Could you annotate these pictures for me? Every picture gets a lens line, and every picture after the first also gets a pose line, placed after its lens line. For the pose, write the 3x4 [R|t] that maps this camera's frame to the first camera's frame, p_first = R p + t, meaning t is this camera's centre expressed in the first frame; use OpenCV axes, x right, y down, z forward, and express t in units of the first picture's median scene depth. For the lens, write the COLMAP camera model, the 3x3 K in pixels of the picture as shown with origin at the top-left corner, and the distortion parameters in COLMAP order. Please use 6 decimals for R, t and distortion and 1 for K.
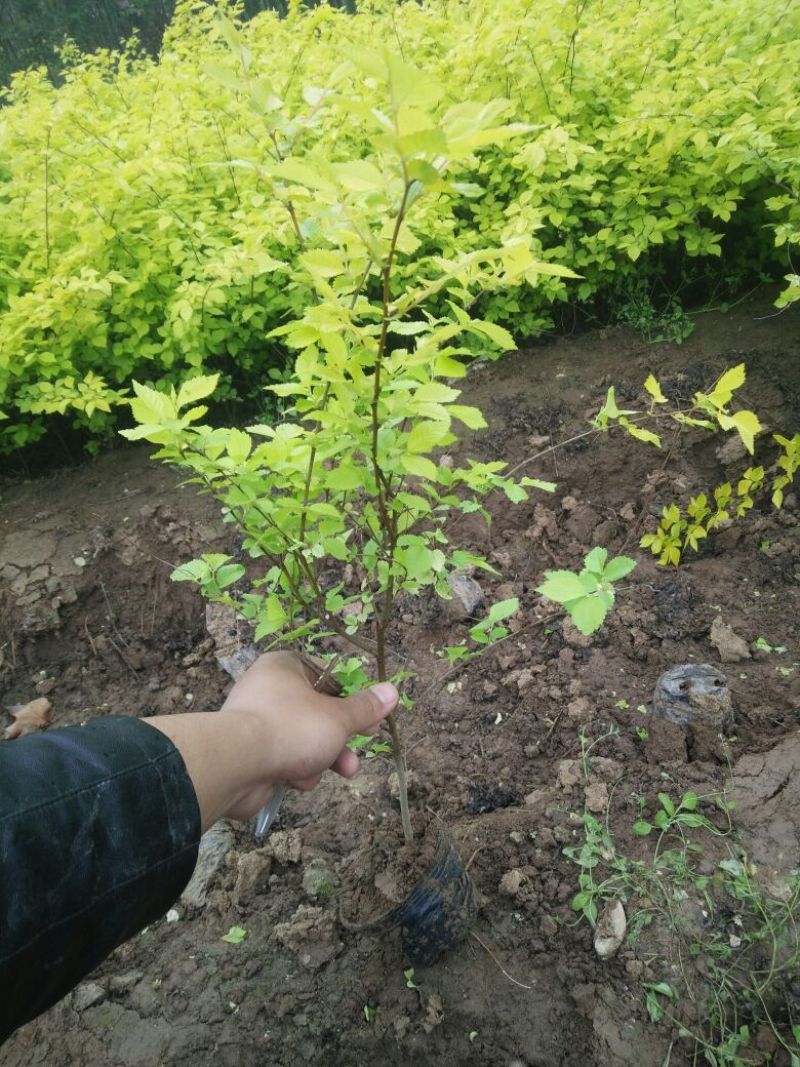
lens RADIAL K [[734.2, 0, 401.3], [0, 734.2, 530.7], [0, 0, 1]] dist [0.003490, -0.010479]
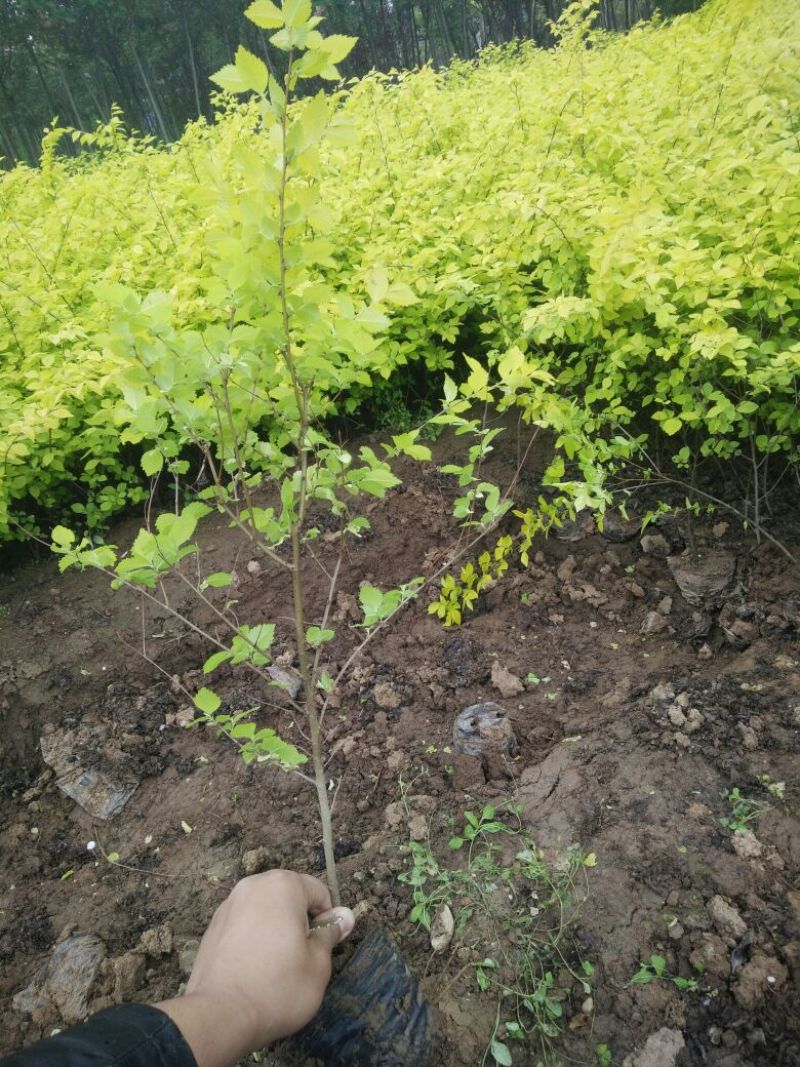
lens RADIAL K [[718.5, 0, 407.3], [0, 718.5, 534.5], [0, 0, 1]] dist [0.019153, -0.018318]
pose [[0.952120, -0.128310, 0.277498, -0.016929], [0.158040, 0.983550, -0.087475, -0.011917], [-0.261709, 0.127142, 0.956736, -0.158949]]
